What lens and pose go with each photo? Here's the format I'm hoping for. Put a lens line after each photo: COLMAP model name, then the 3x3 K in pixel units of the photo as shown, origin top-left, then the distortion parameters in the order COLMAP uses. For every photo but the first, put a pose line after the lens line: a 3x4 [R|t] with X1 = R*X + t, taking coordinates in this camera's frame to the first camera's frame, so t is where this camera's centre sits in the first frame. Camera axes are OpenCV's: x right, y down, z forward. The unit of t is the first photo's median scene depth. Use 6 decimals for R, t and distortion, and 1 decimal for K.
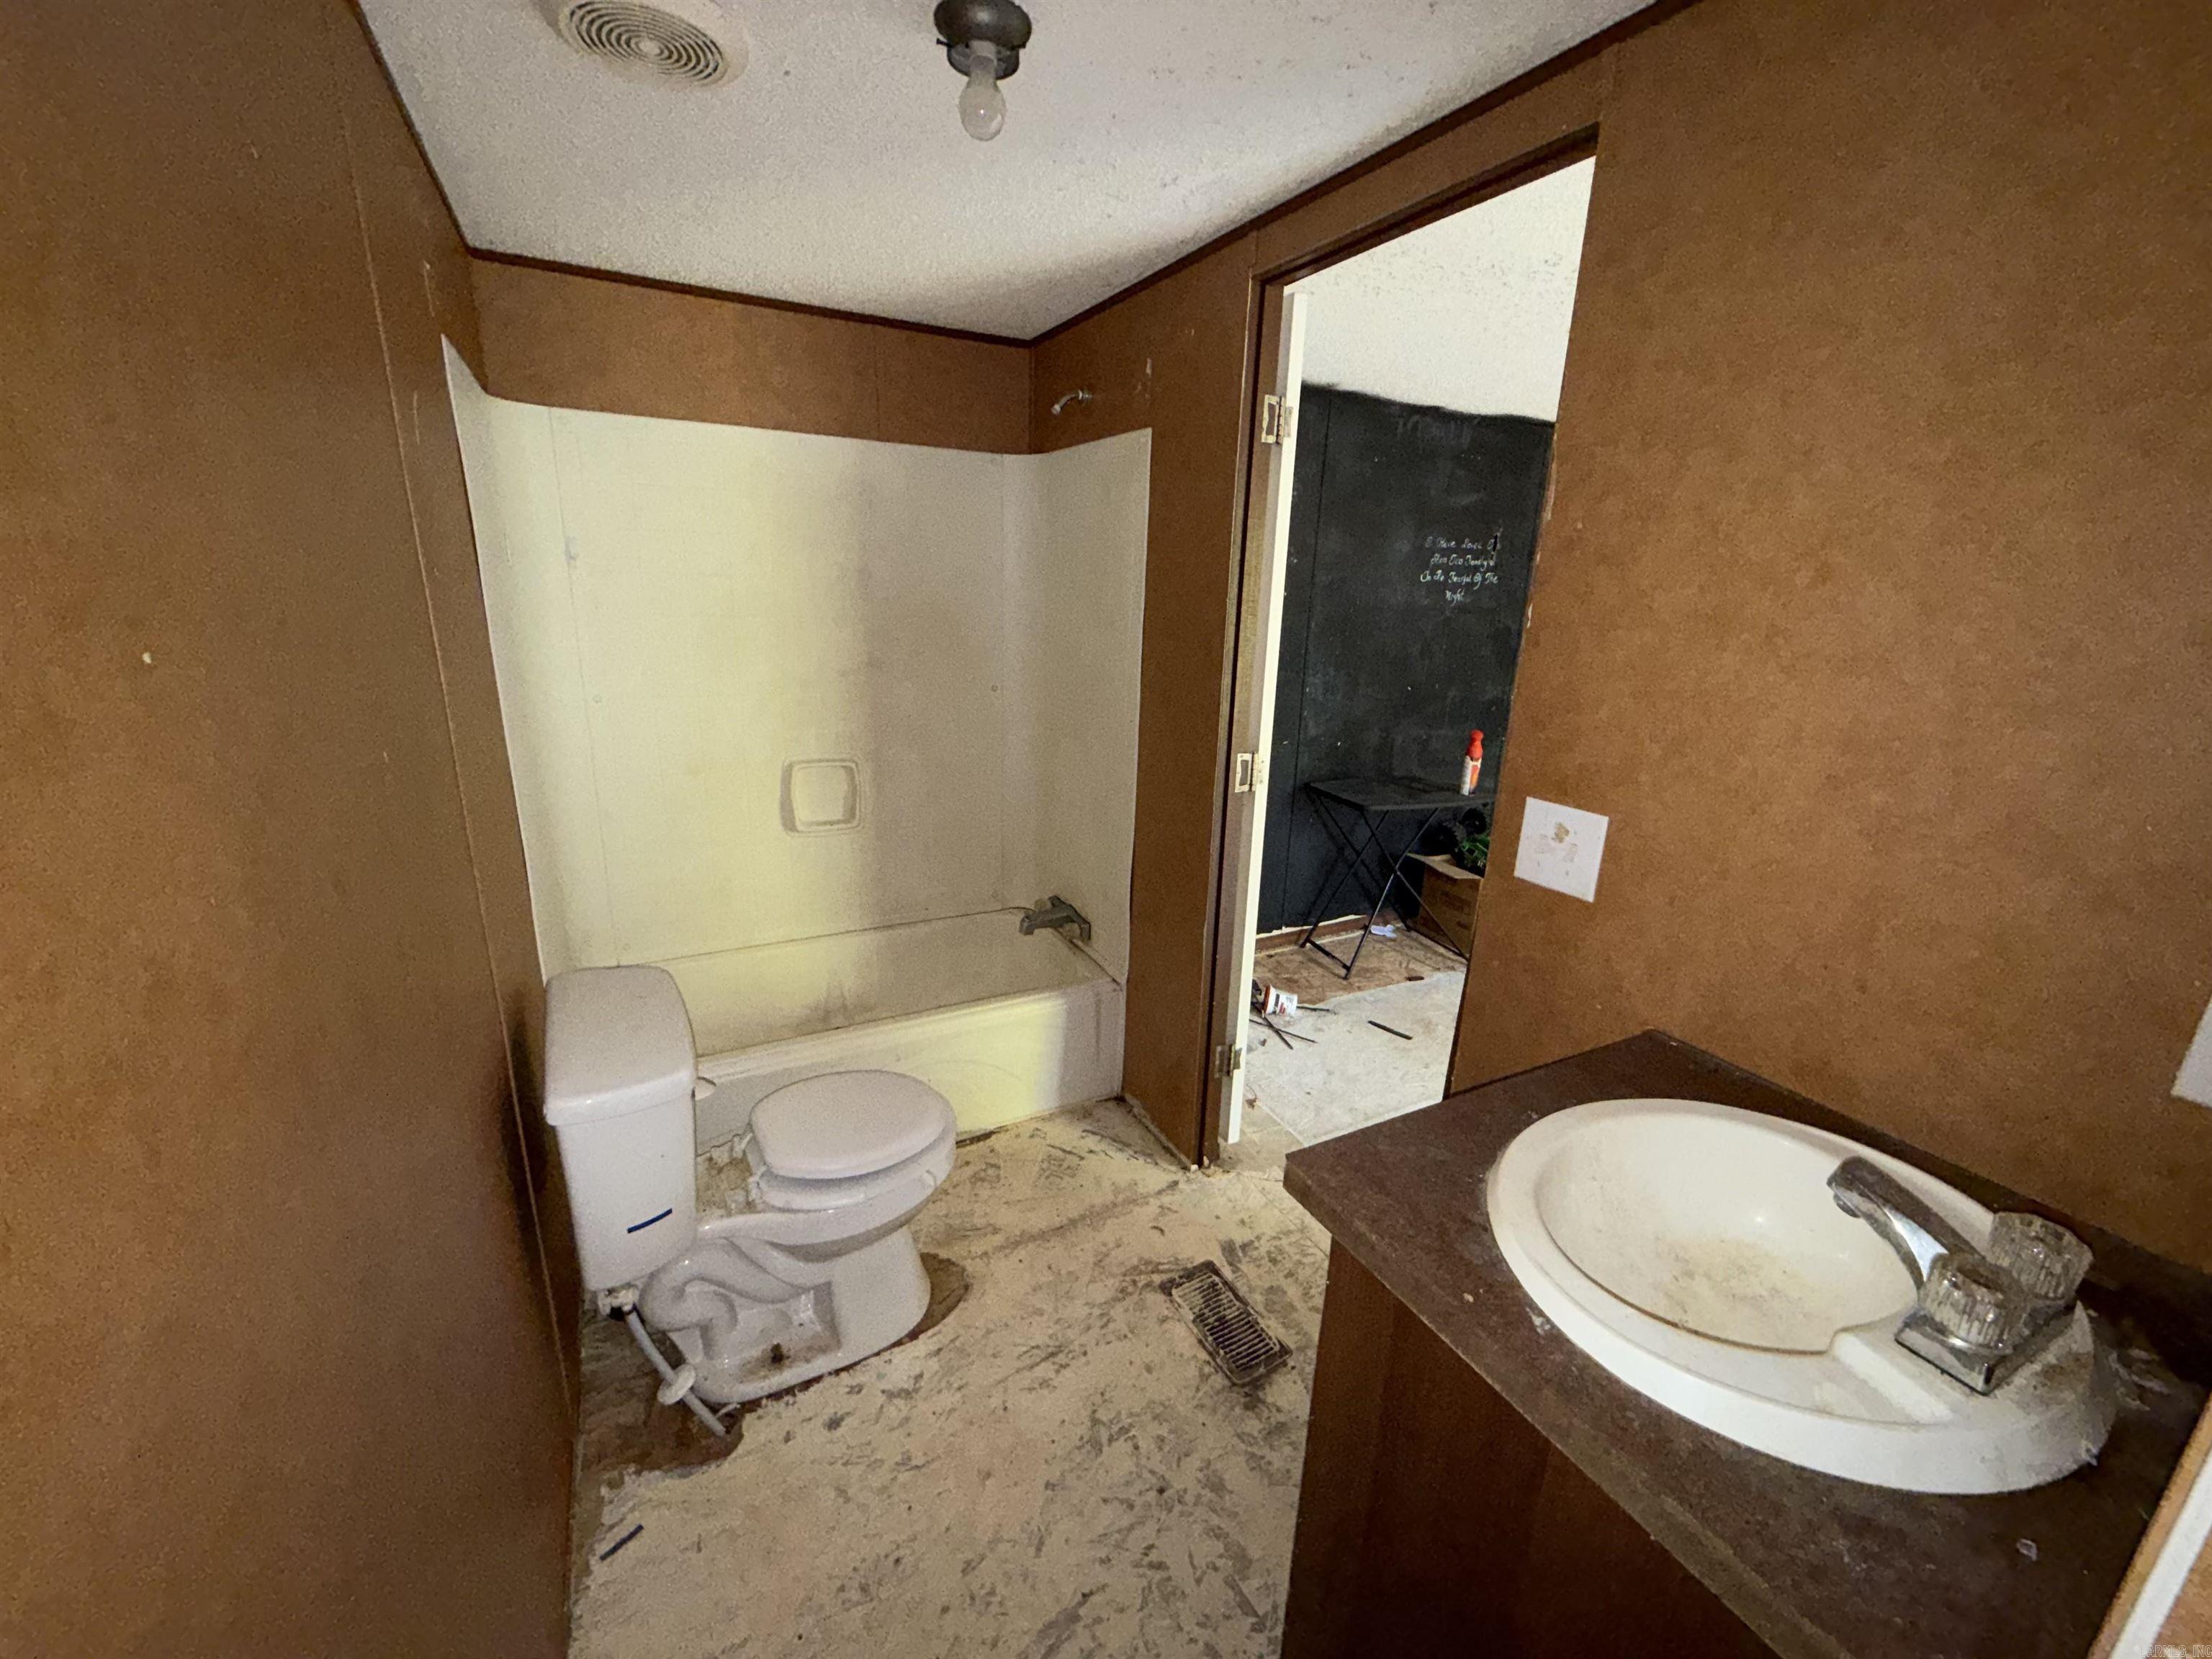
lens RADIAL K [[878.3, 0, 1104.2], [0, 878.3, 830.6], [0, 0, 1]] dist [-0.000059, 0.000012]
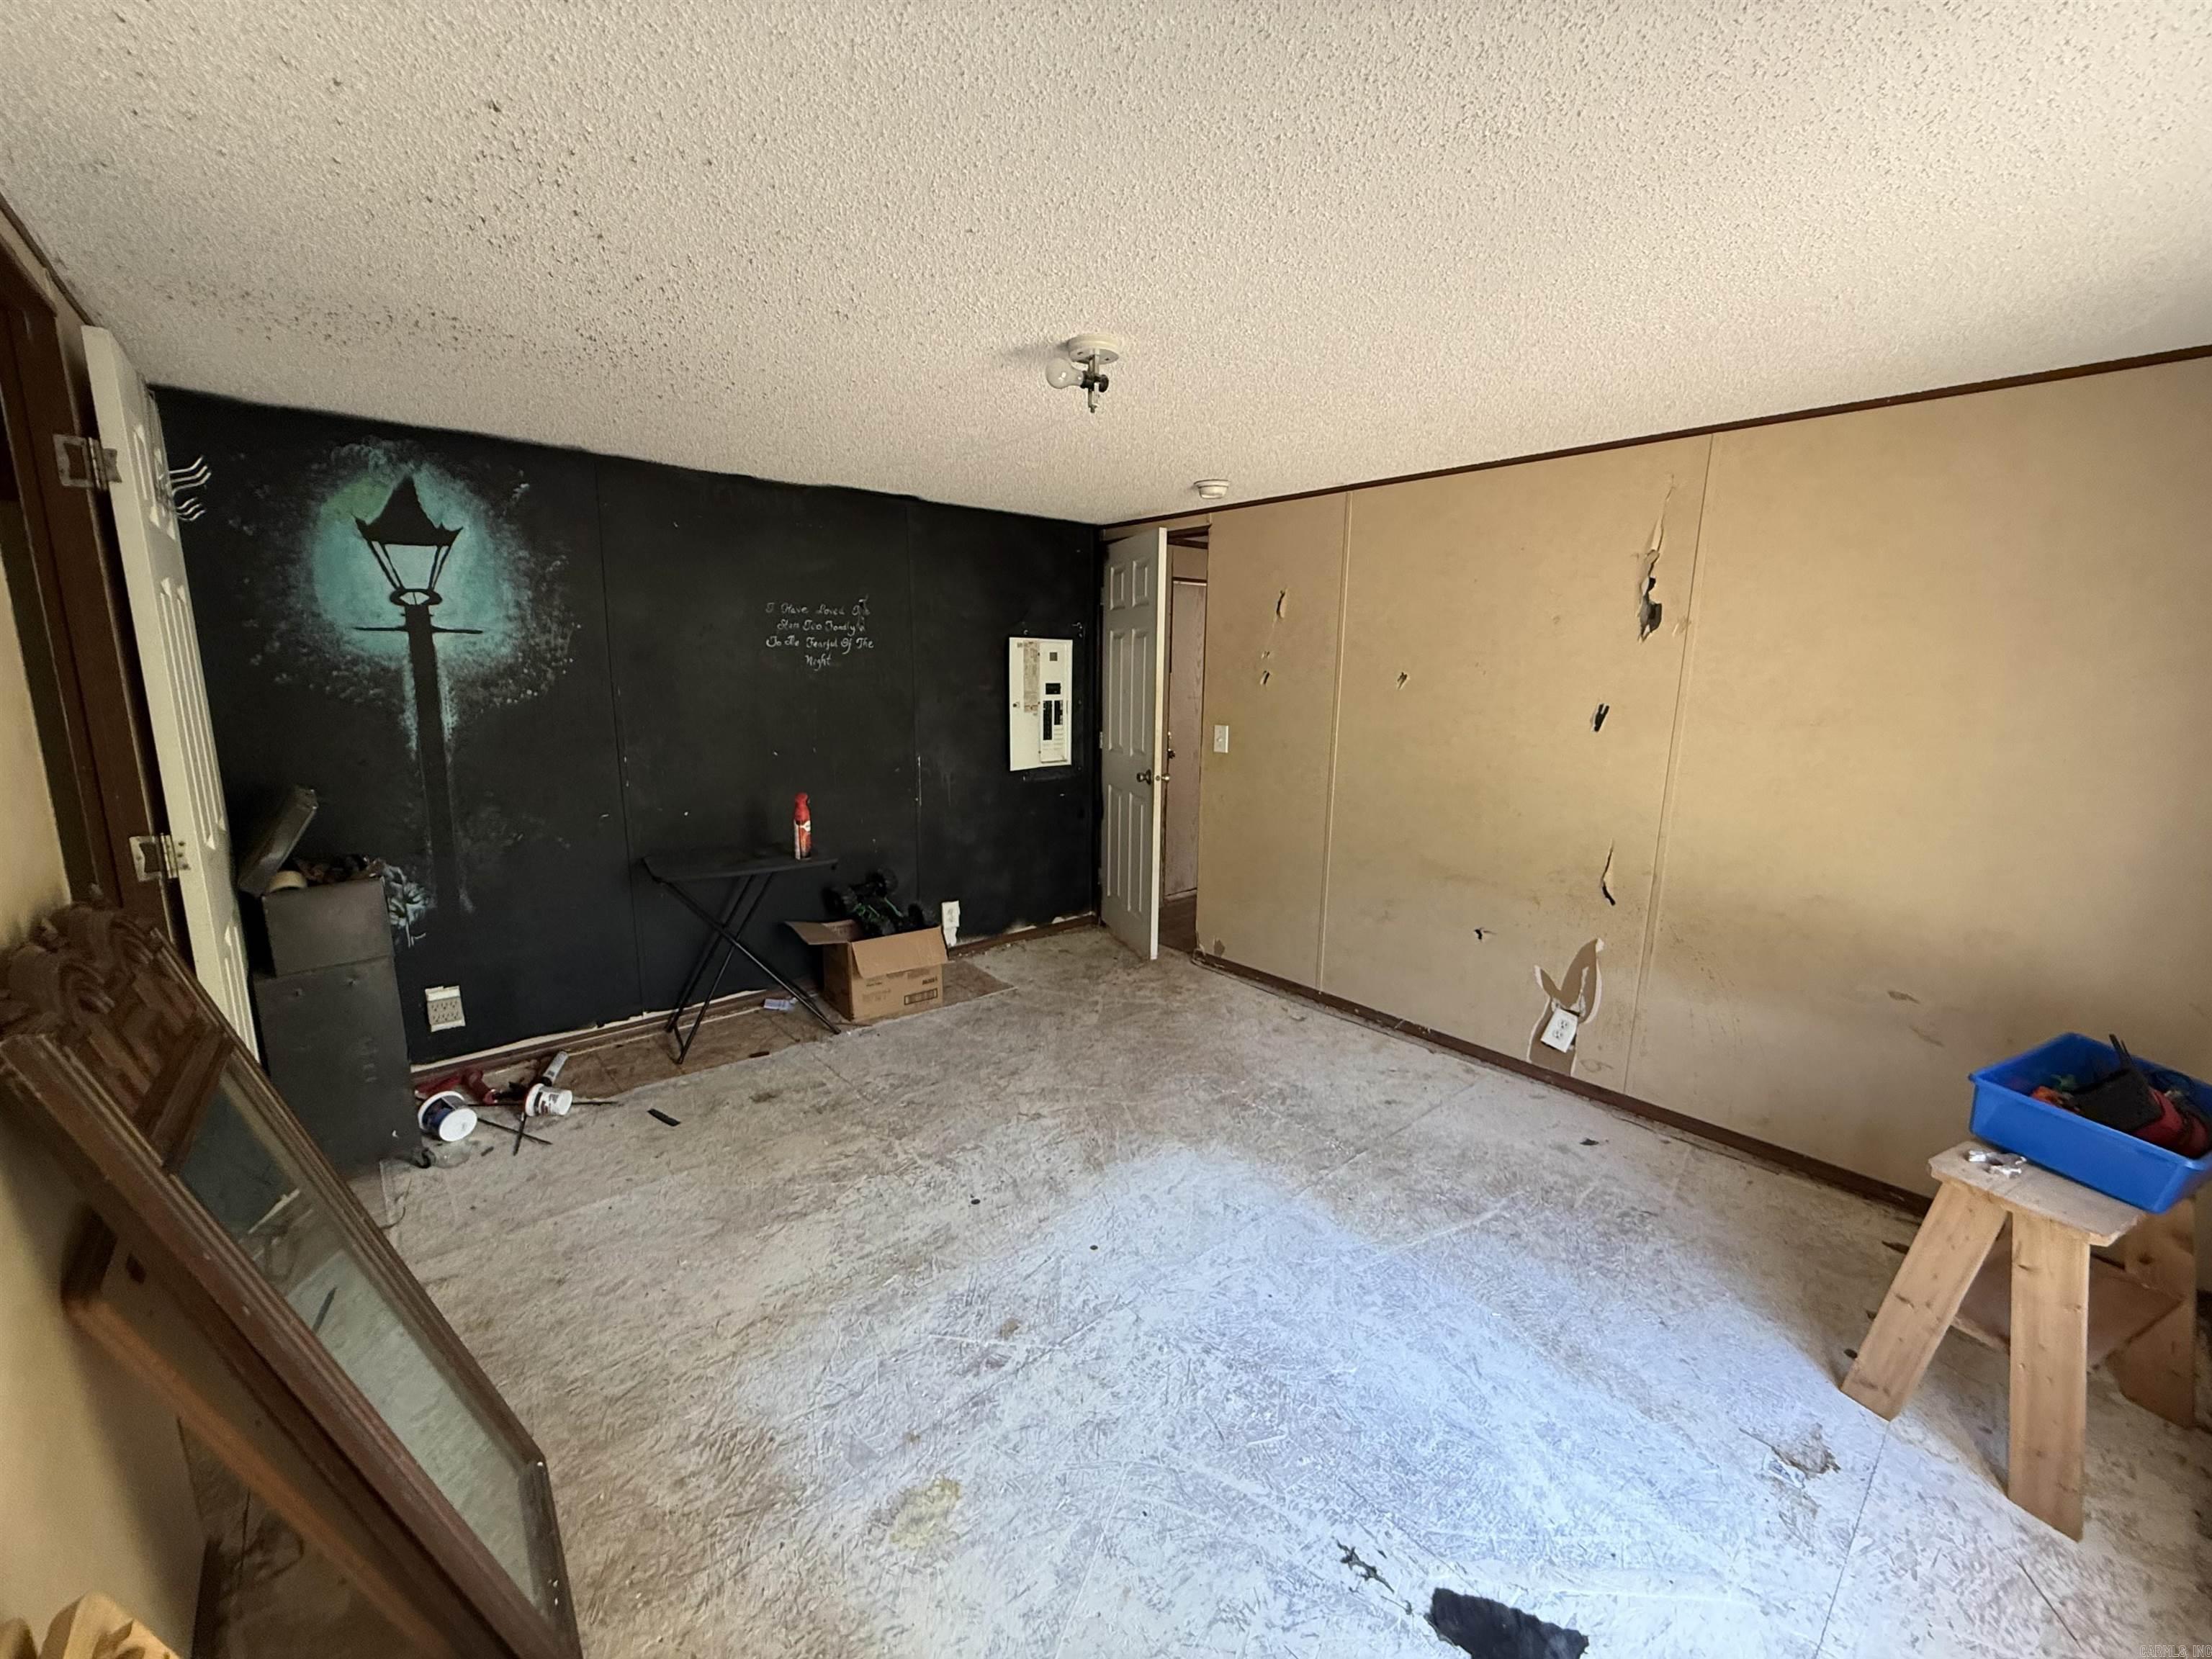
lens RADIAL K [[878.3, 0, 1108.6], [0, 878.3, 826.7], [0, 0, 1]] dist [-0.000059, 0.000012]
pose [[0.973078, -0.057373, 0.223220, 0.494747], [0.076041, 0.994208, -0.075948, 0.022602], [-0.217569, 0.090877, 0.971805, -0.029048]]
